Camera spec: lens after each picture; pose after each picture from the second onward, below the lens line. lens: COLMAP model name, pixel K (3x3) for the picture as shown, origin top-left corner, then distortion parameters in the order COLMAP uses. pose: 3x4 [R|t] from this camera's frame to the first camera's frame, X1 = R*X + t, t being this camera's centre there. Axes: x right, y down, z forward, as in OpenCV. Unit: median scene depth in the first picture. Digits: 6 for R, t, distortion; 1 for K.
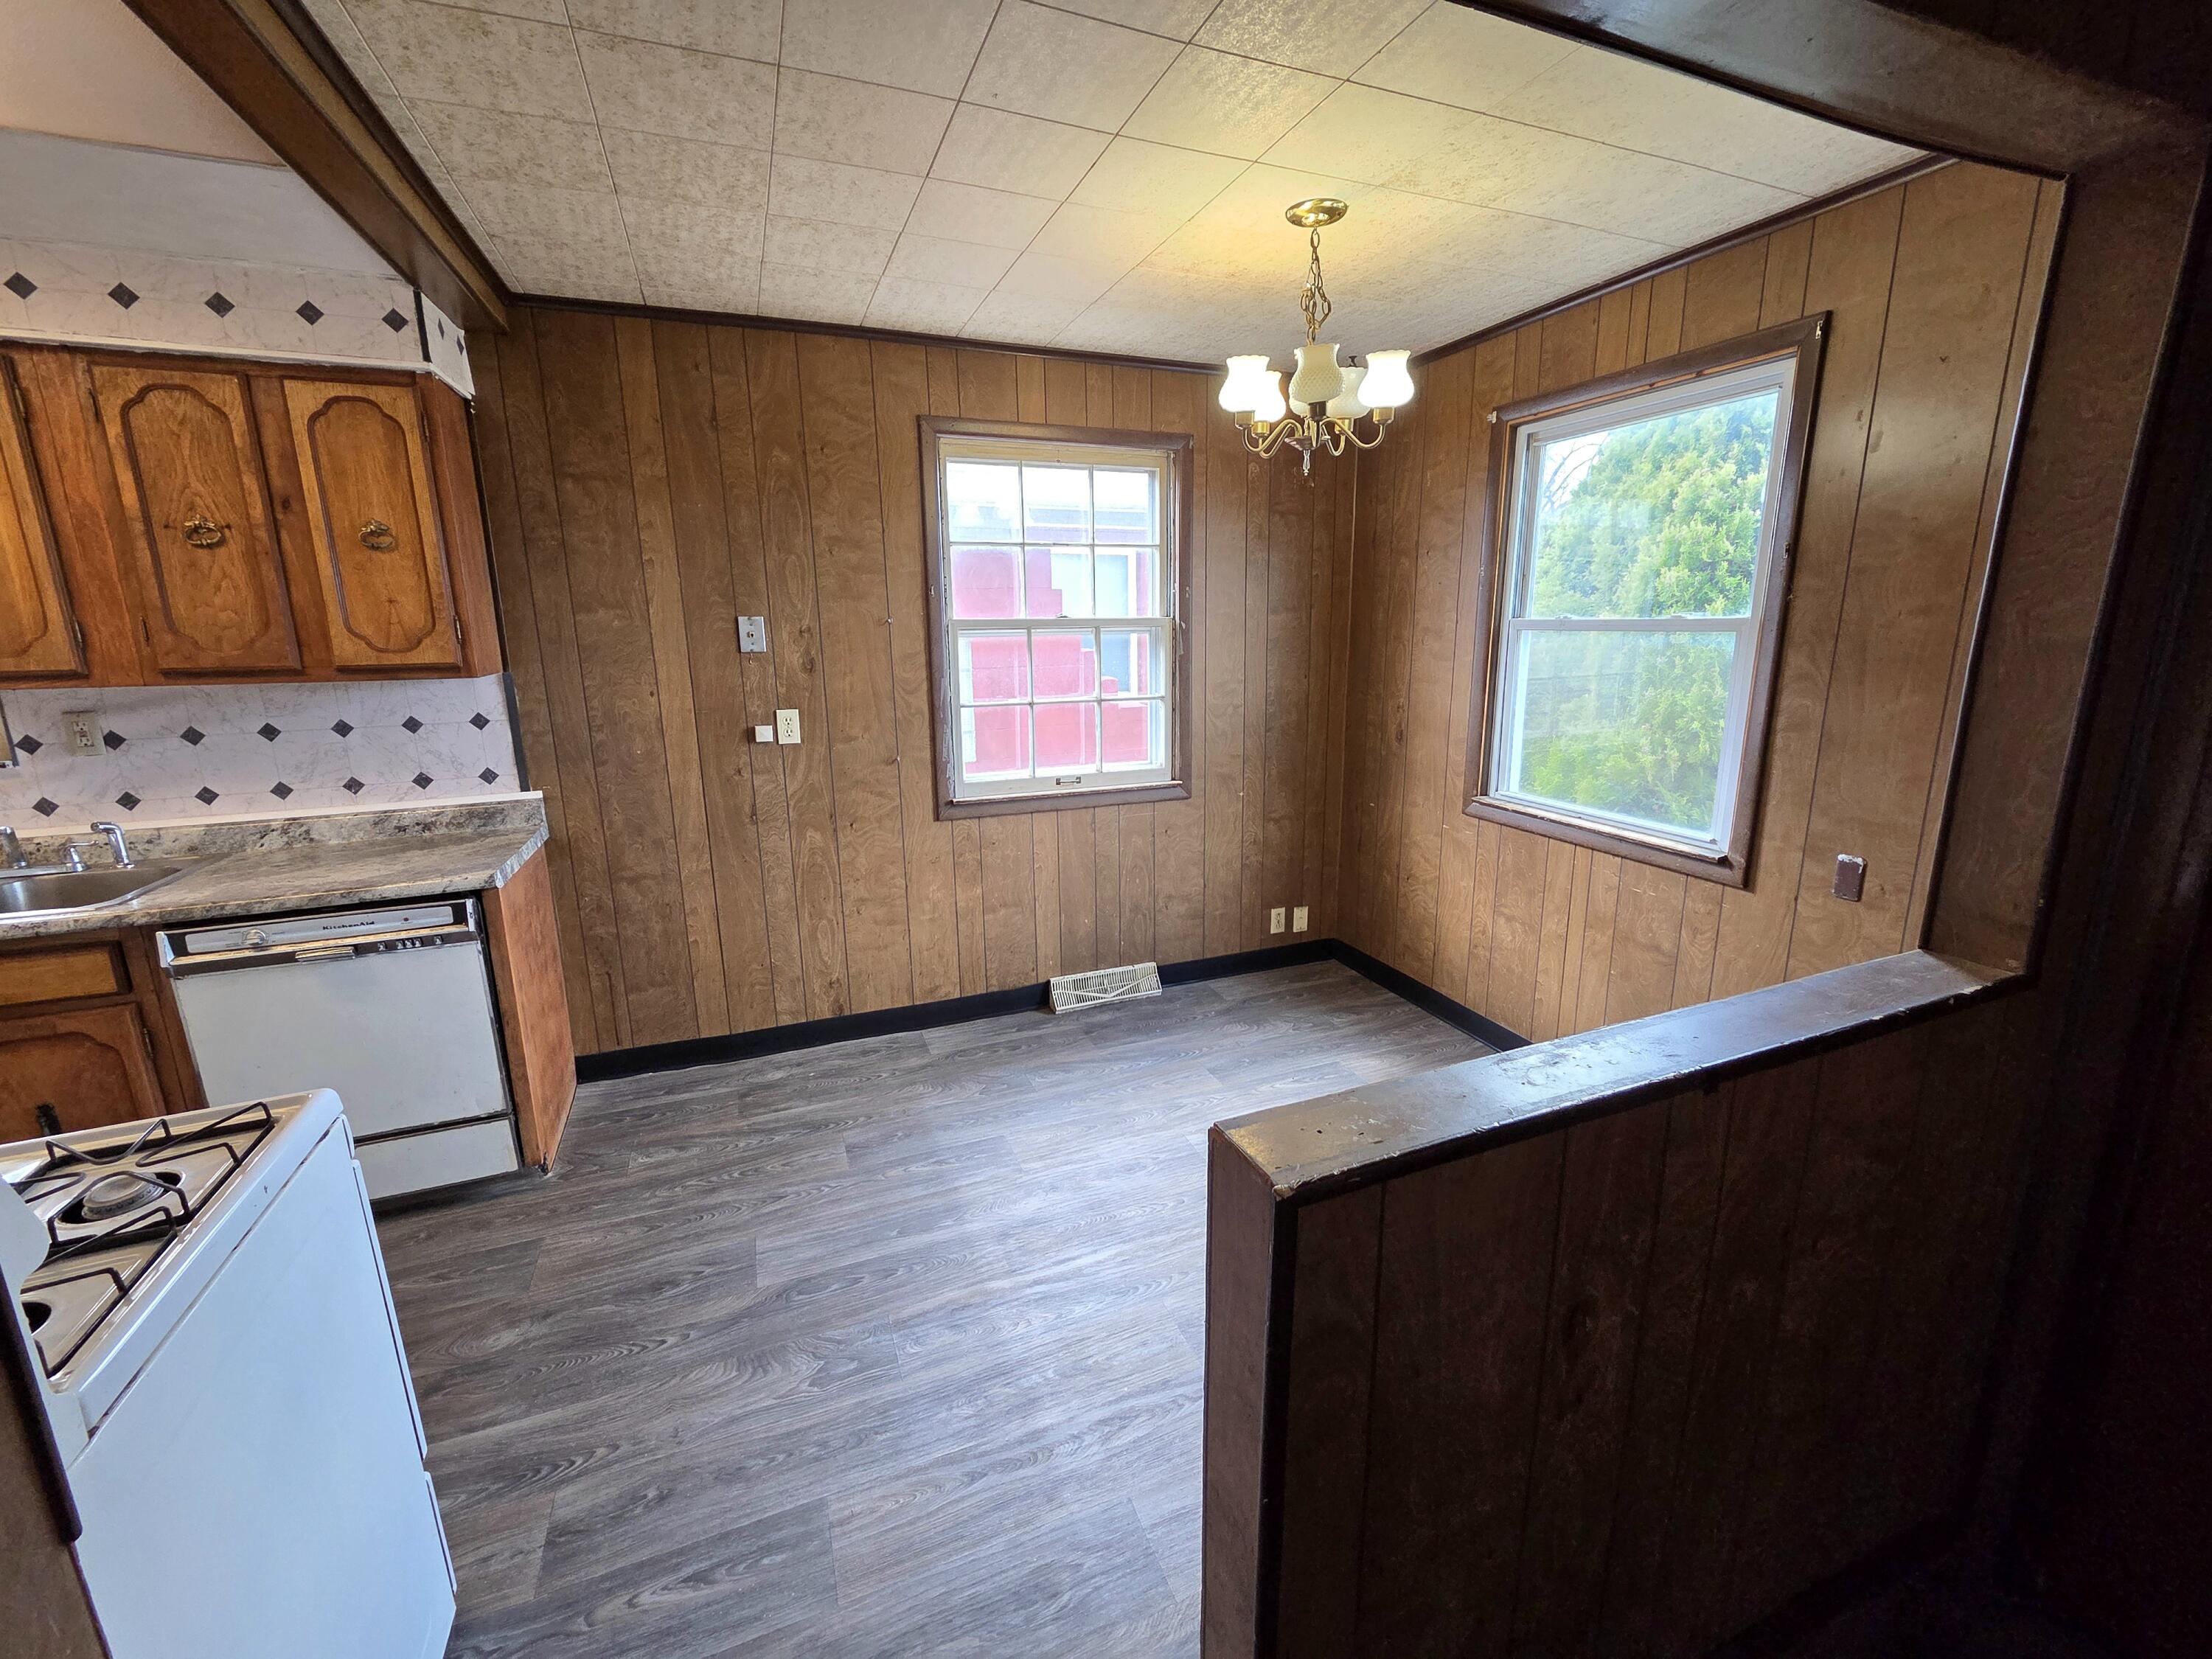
lens RADIAL K [[907.1, 0, 1110.5], [0, 907.1, 818.9], [0, 0, 1]] dist [0.004339, -0.000216]
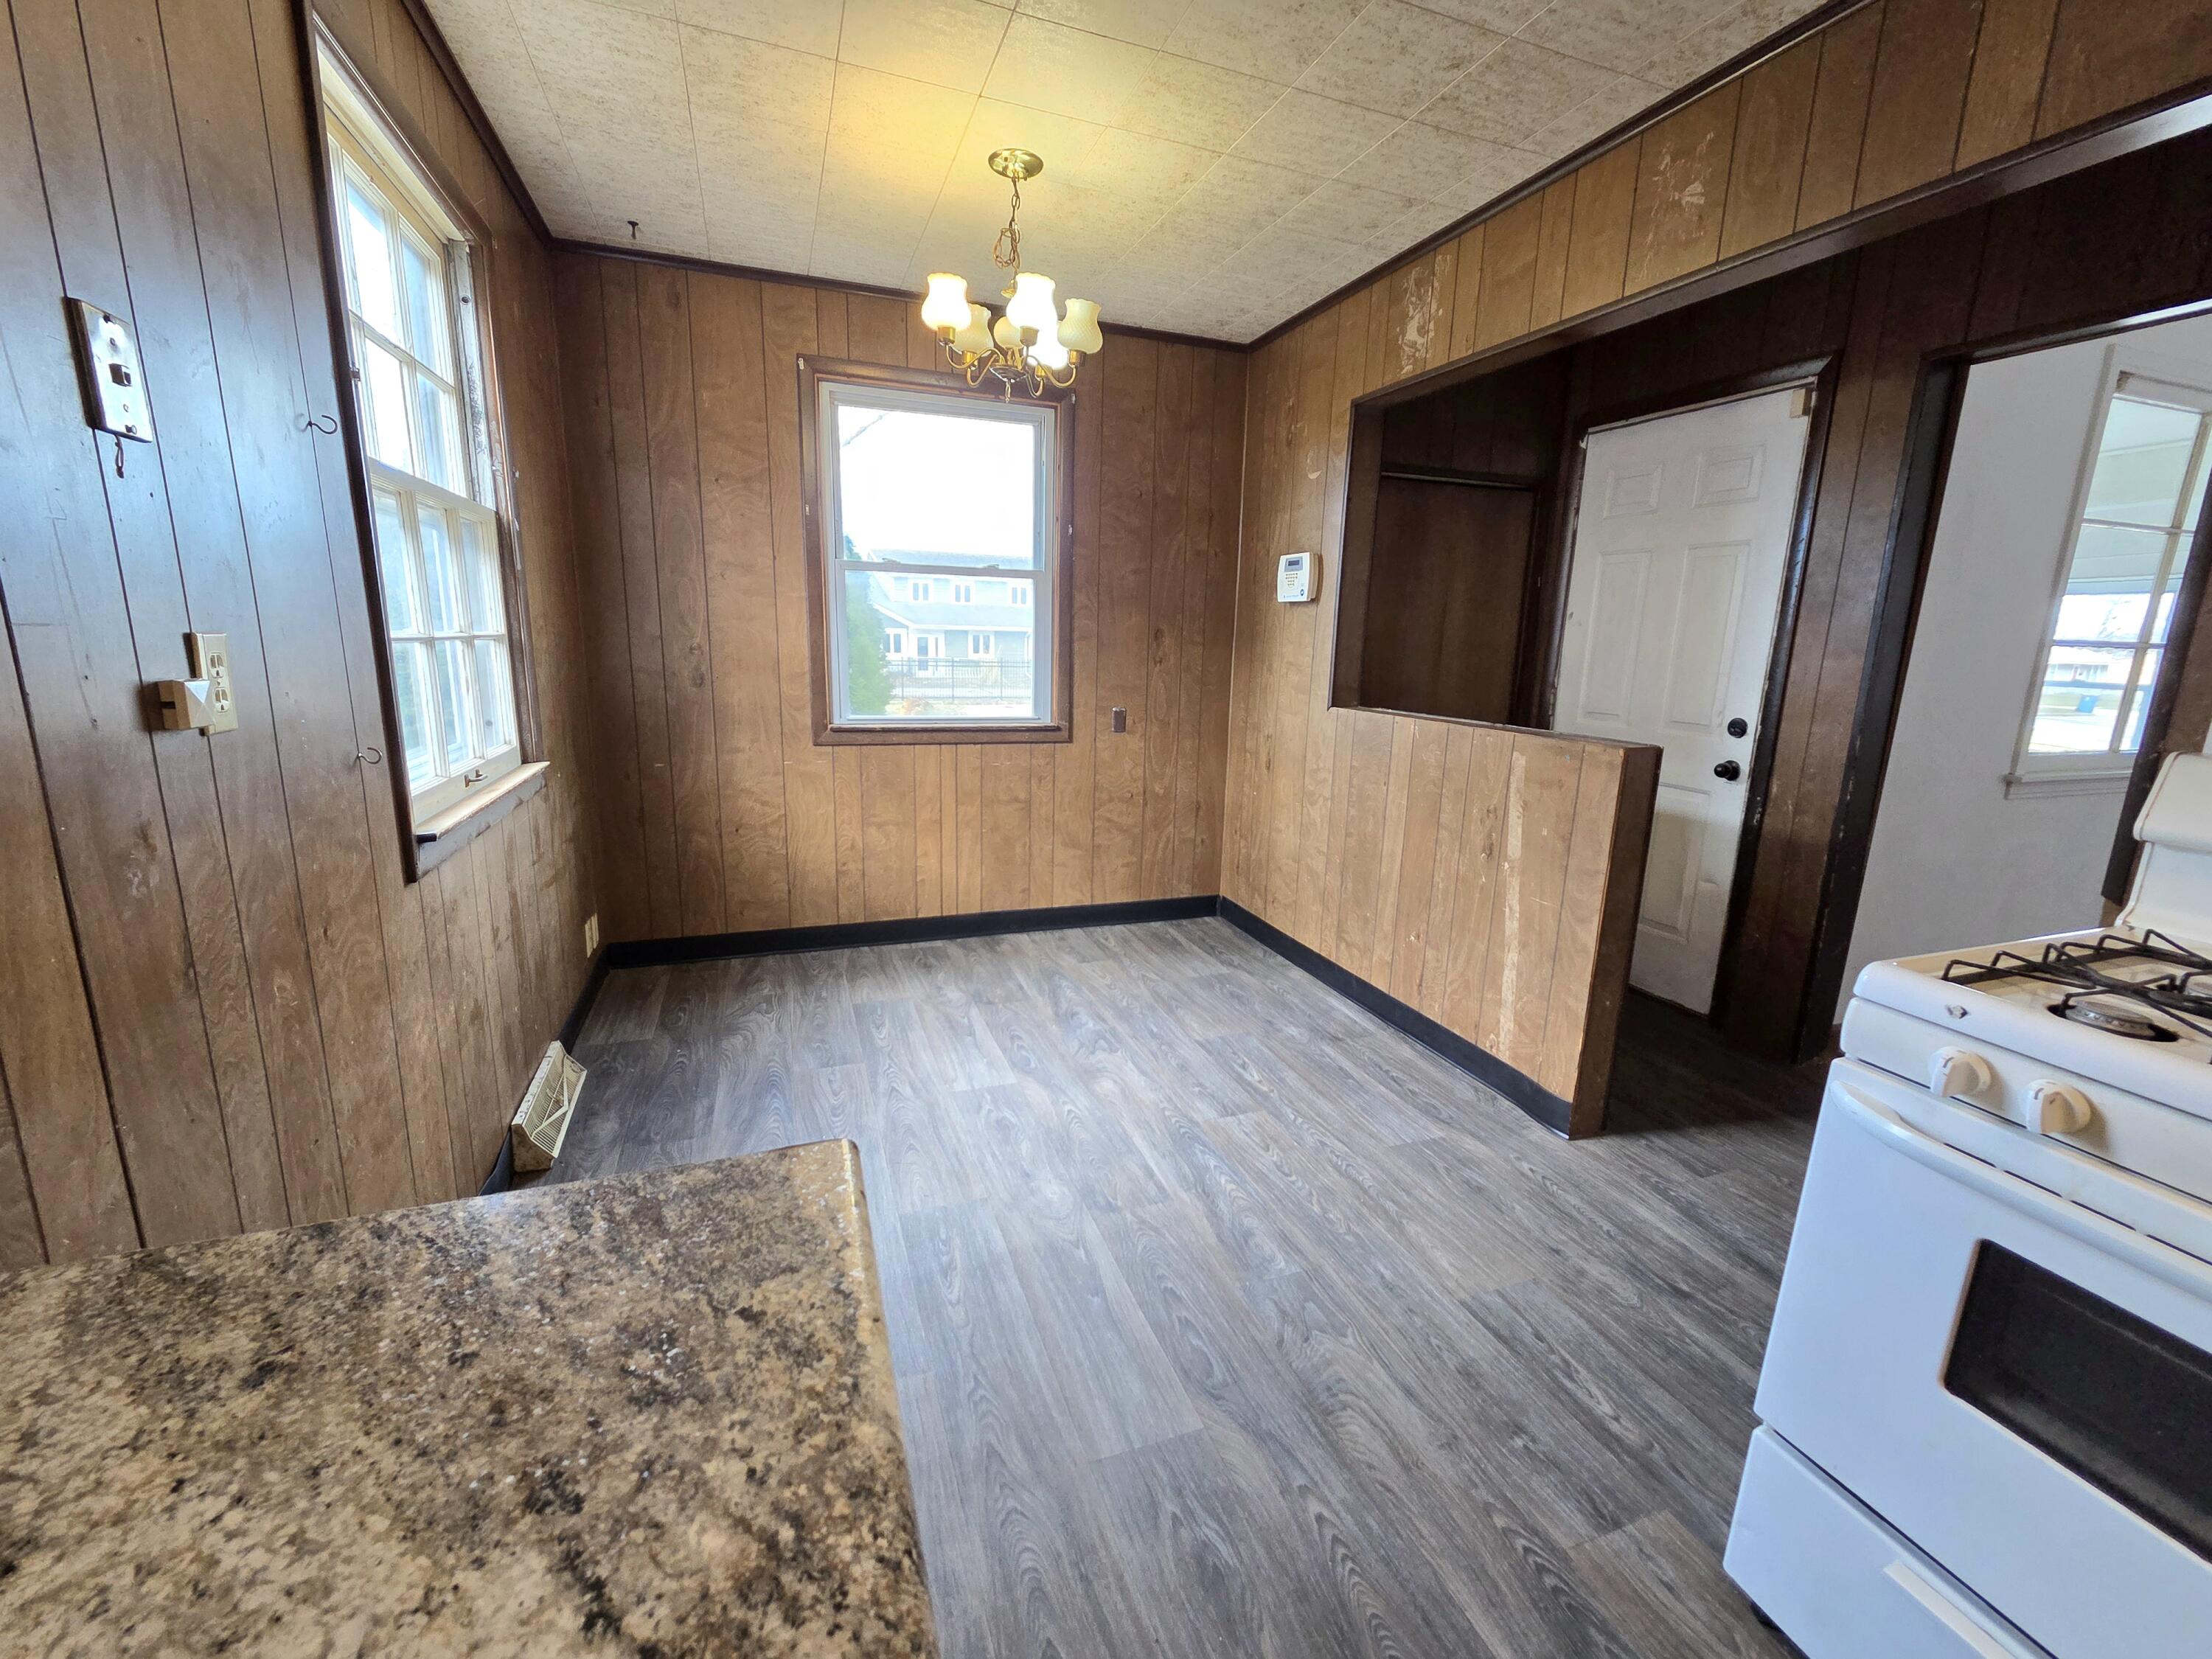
lens RADIAL K [[907.1, 0, 1104.8], [0, 907.1, 819.2], [0, 0, 1]] dist [0.004339, -0.000216]
pose [[0.030528, -0.186676, 0.981947, -0.673693], [0.189014, 0.965758, 0.177722, -0.047369], [-0.981500, 0.180177, 0.064767, 0.647041]]
